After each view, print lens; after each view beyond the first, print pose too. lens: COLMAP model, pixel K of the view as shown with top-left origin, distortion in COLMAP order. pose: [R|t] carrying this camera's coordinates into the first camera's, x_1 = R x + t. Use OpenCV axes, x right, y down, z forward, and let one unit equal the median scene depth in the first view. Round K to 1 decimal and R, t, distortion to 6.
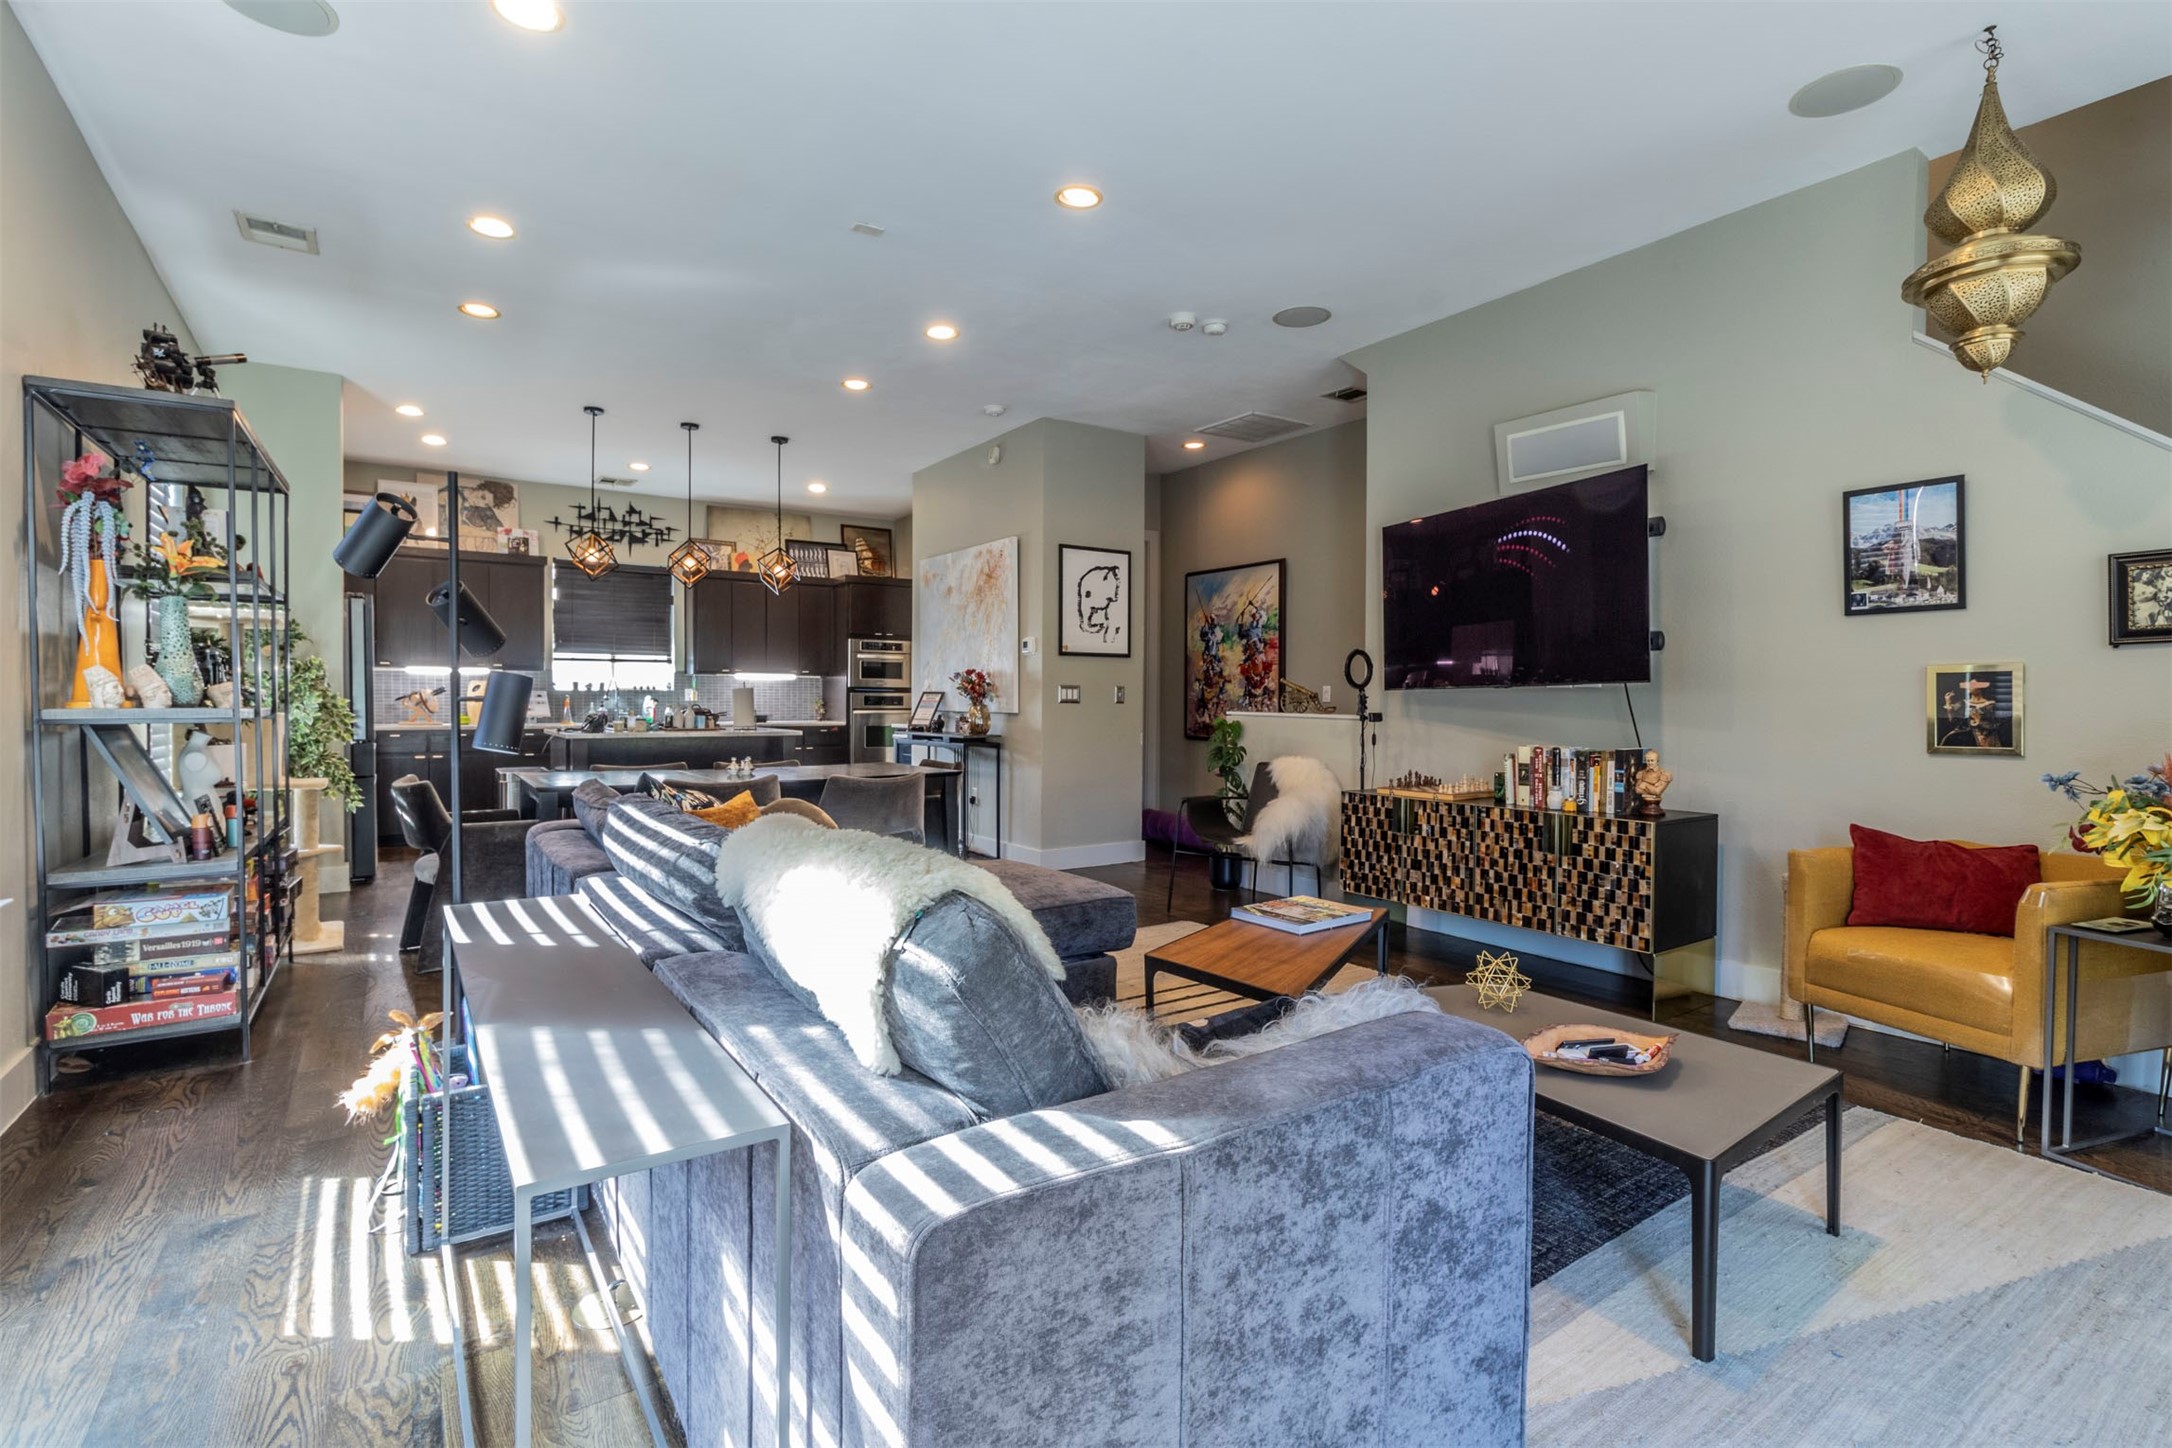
lens RADIAL K [[1028.2, 0, 1075.5], [0, 1028.2, 713.0], [0, 0, 1]] dist [0.001898, 0.000394]
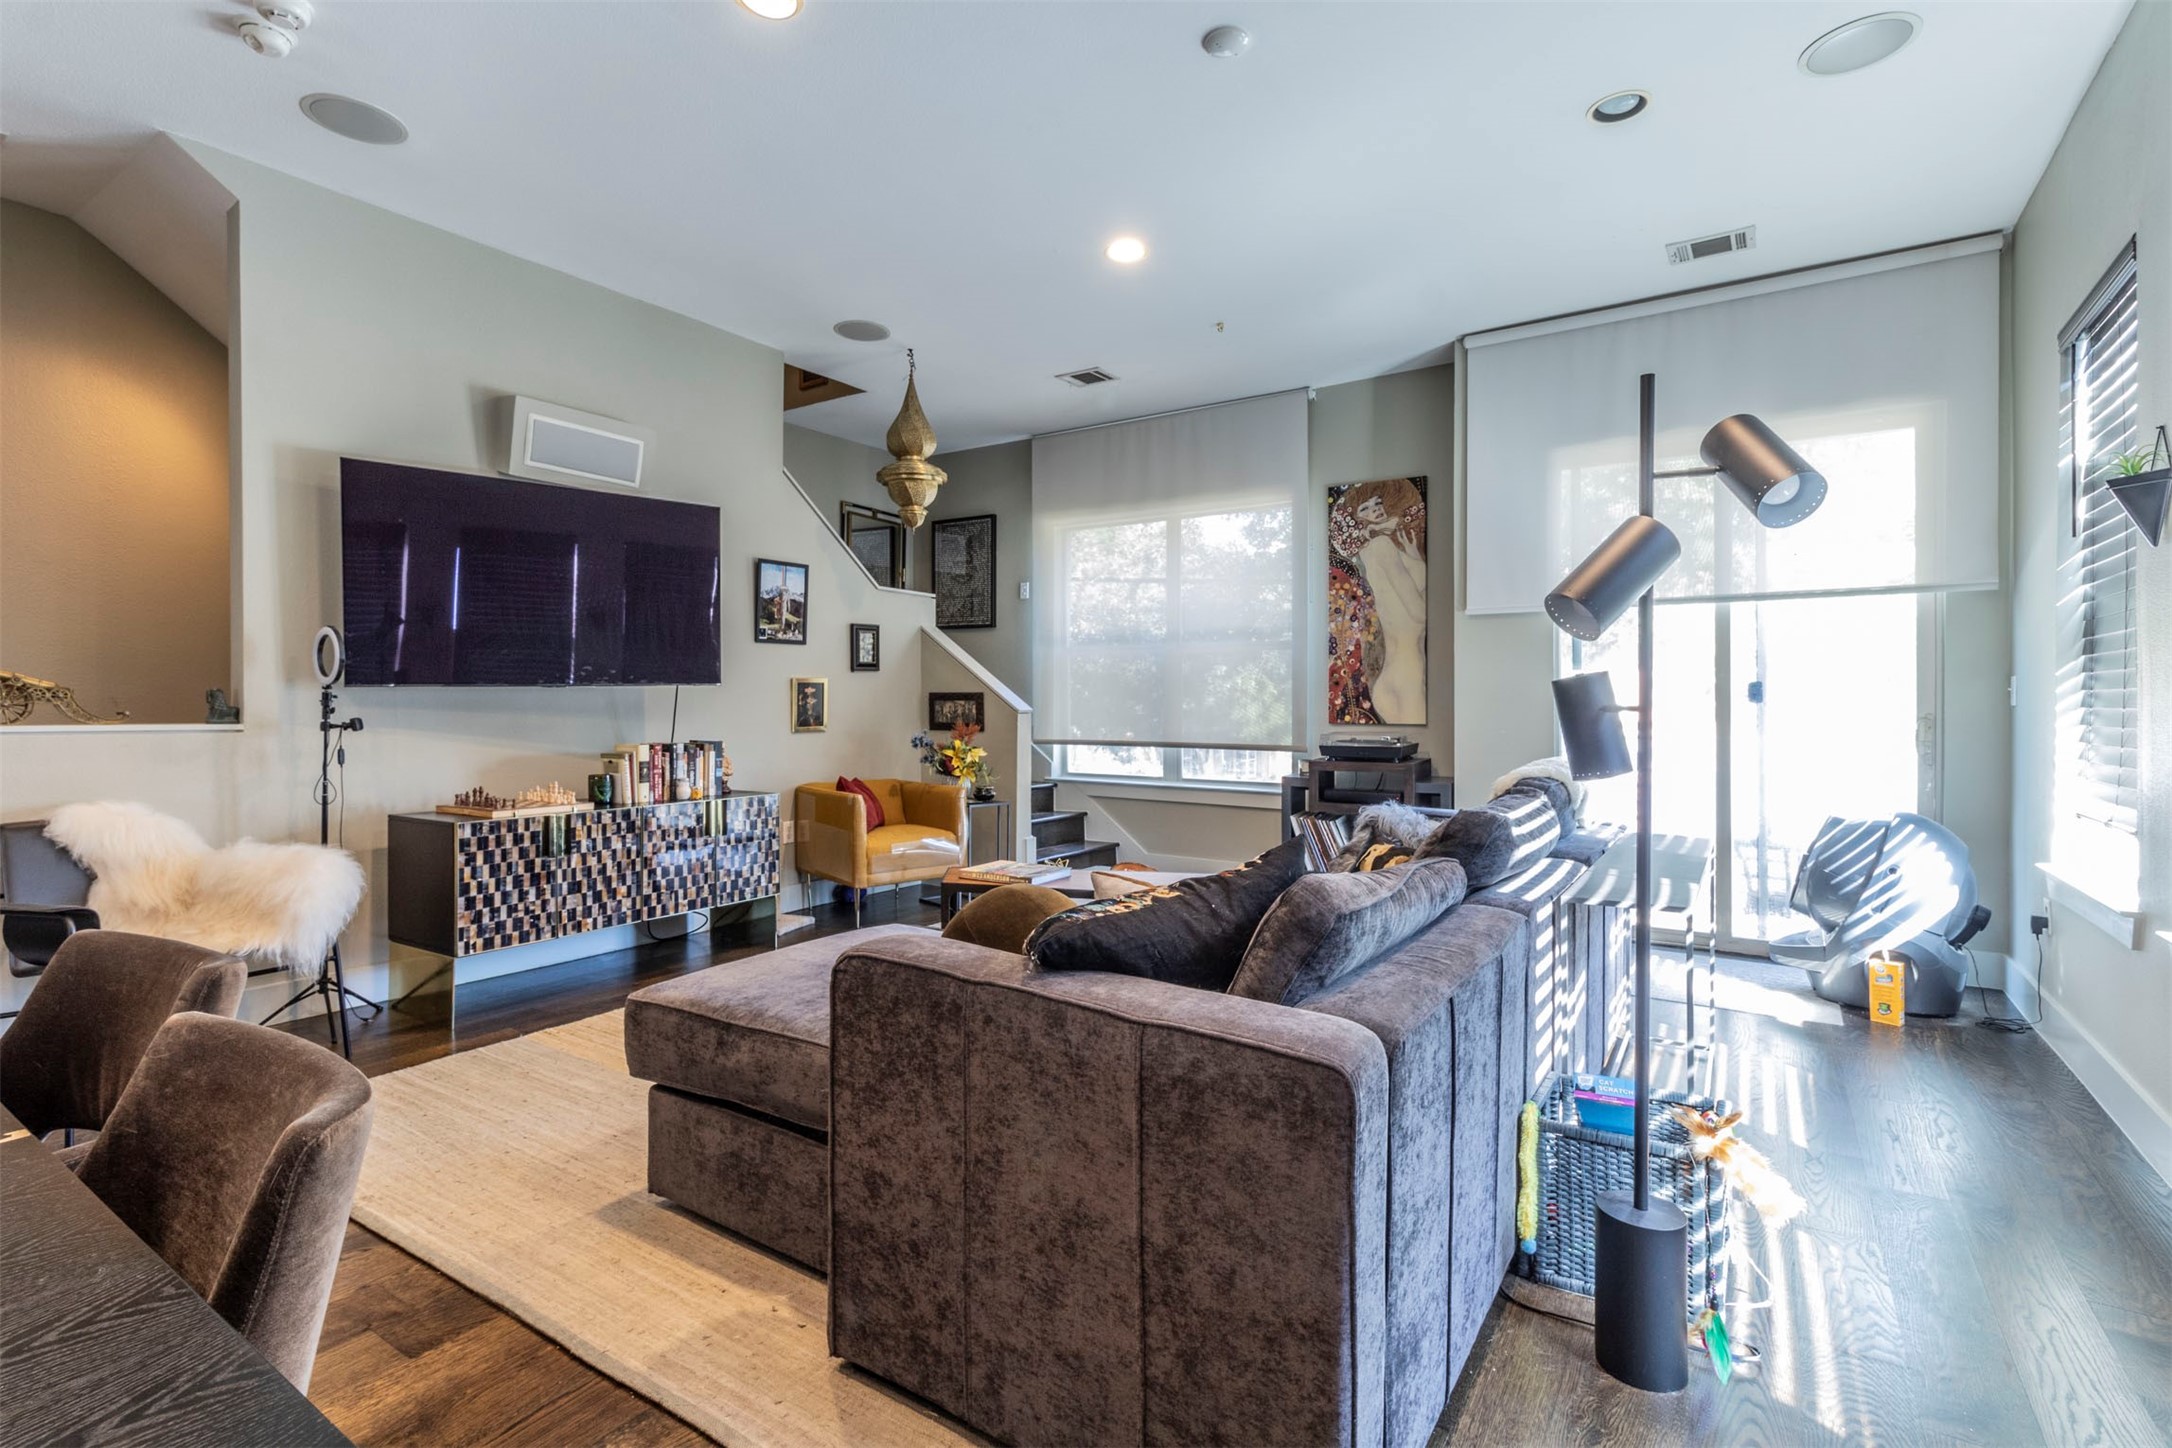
lens RADIAL K [[1028.2, 0, 1078.2], [0, 1028.2, 713.0], [0, 0, 1]] dist [0.001898, 0.000394]
pose [[-0.391708, -0.012473, 0.920005, -0.669853], [0.013313, 0.999727, 0.019222, -0.013026], [-0.919993, 0.019778, -0.391434, 0.985713]]
